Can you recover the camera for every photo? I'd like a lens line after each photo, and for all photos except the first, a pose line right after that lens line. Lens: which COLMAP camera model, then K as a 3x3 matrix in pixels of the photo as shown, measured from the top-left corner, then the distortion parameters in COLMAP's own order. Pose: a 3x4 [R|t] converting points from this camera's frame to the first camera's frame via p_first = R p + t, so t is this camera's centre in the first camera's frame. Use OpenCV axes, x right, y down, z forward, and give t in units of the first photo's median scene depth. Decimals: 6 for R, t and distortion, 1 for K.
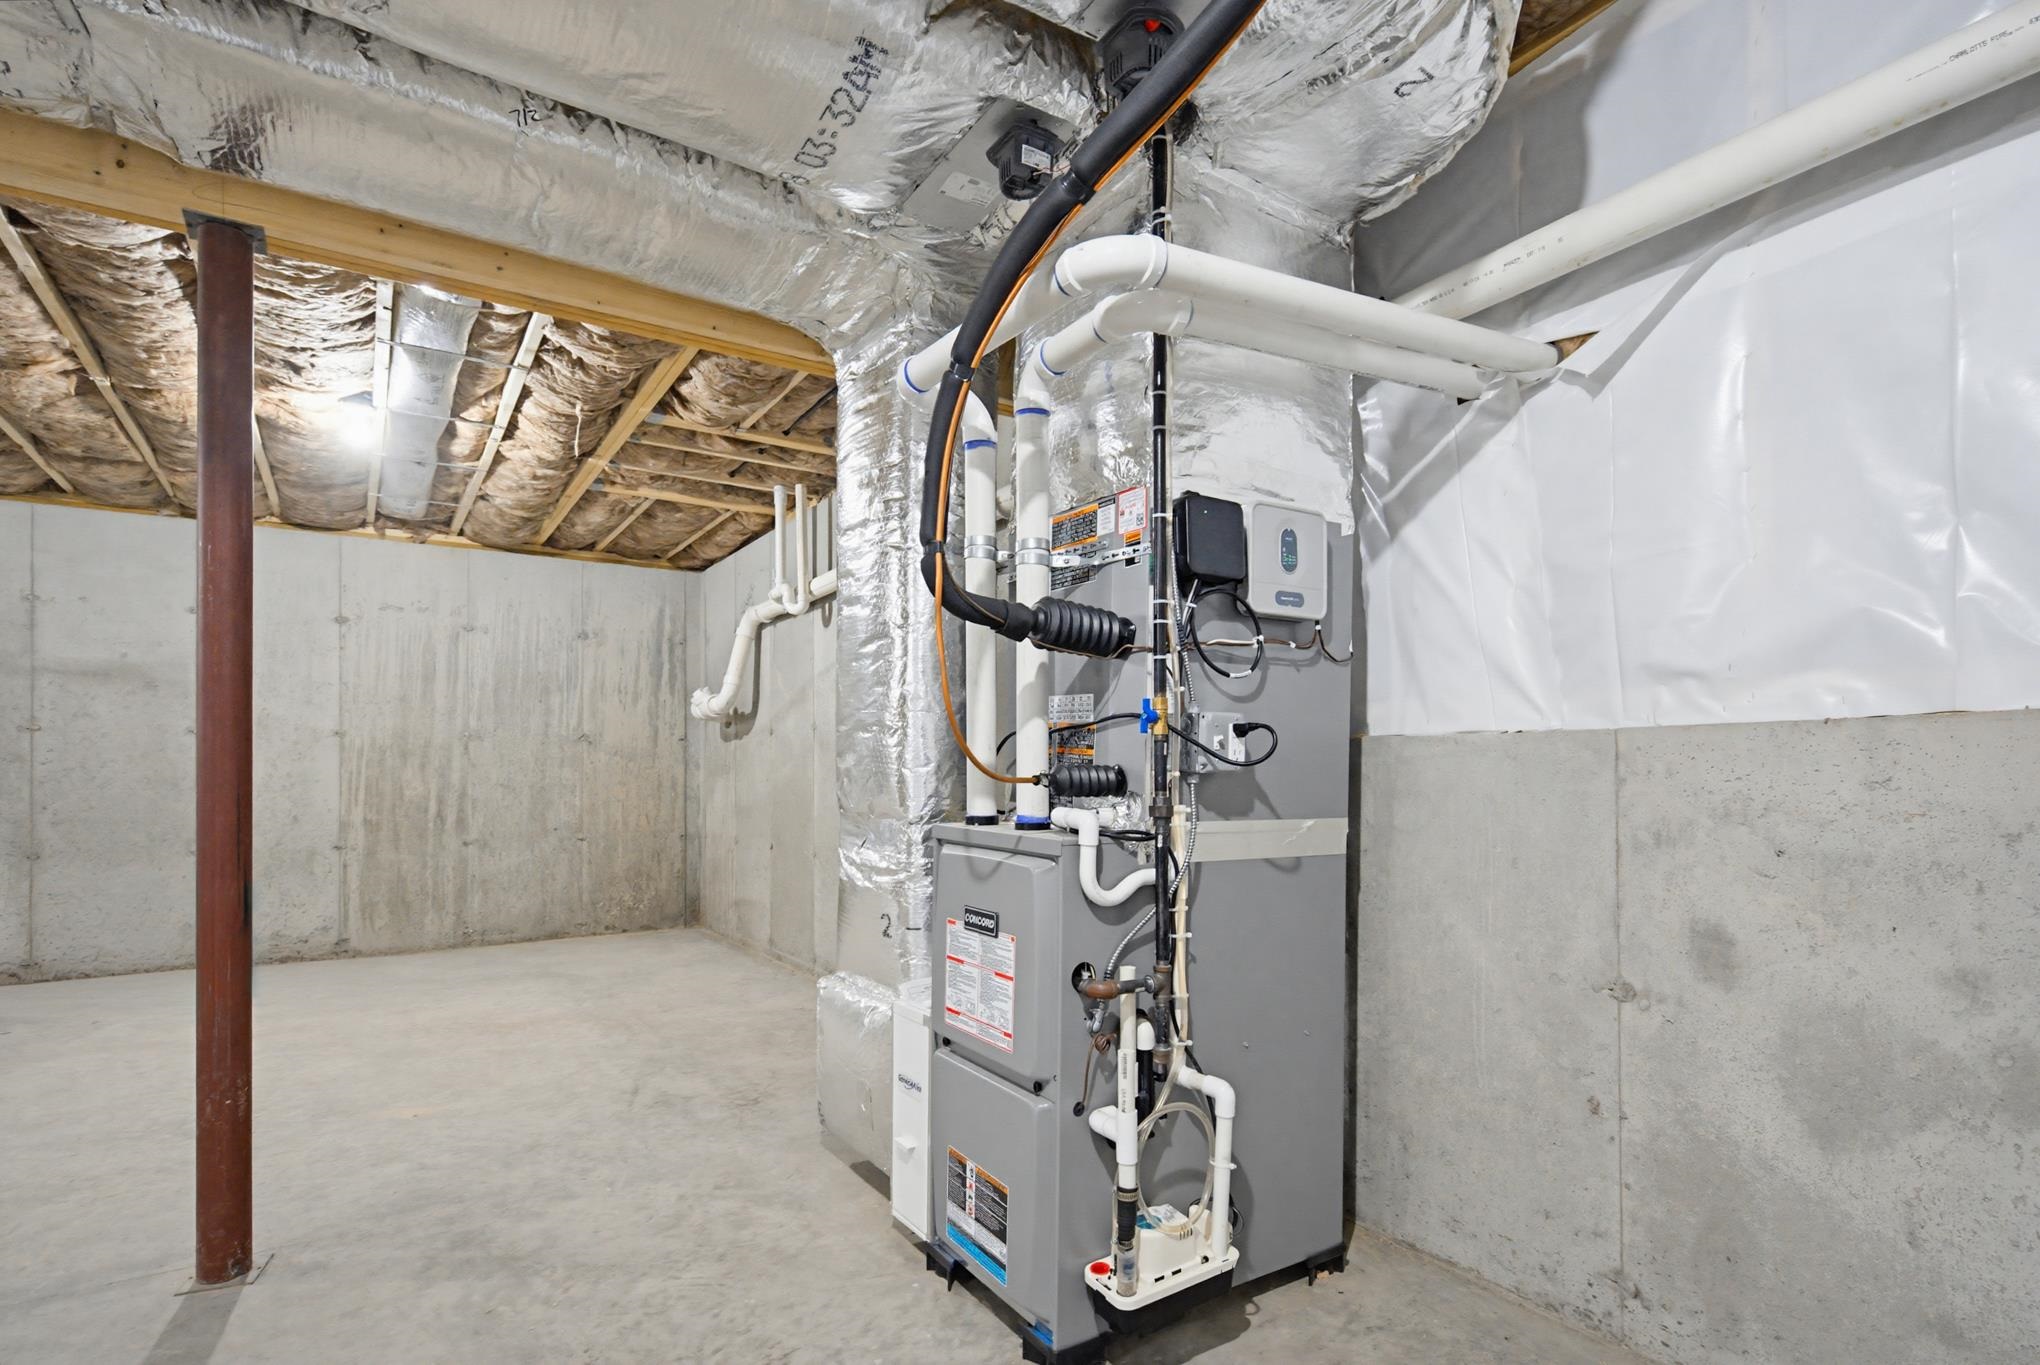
lens RADIAL K [[1019.2, 0, 1029.5], [0, 1019.2, 767.8], [0, 0, 1]] dist [-0.004463, -0.001030]
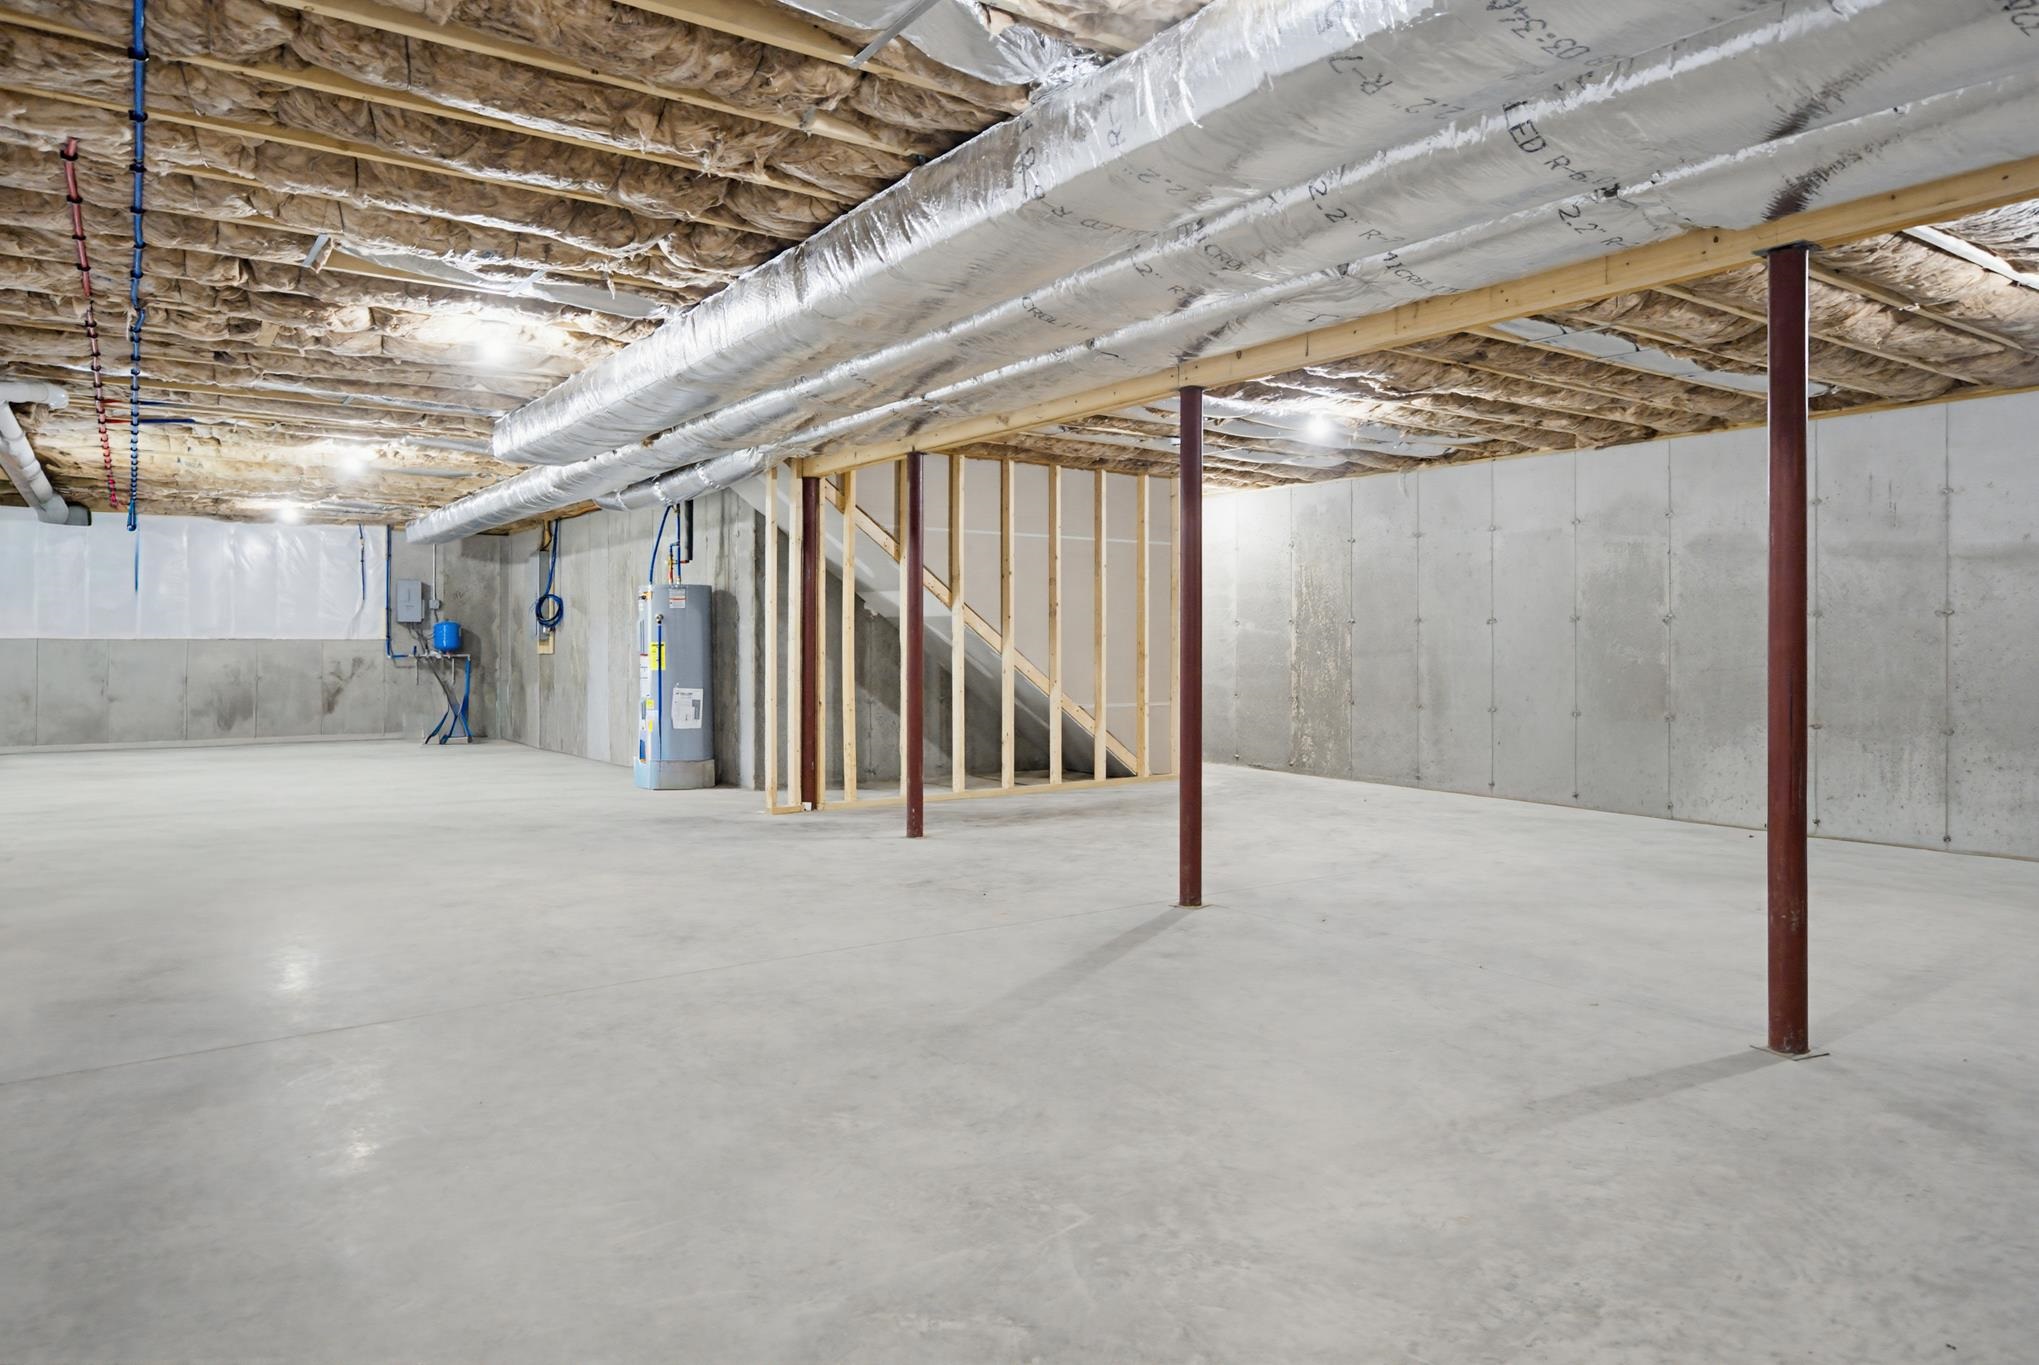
lens RADIAL K [[1293.8, 0, 1019.1], [0, 1293.8, 672.6], [0, 0, 1]] dist [0.000087, 0.000044]
pose [[0.017207, 0.026558, -0.999499, 0.415816], [0.002683, 0.999642, 0.026608, -0.016155], [0.999848, -0.003139, 0.017130, -0.007992]]
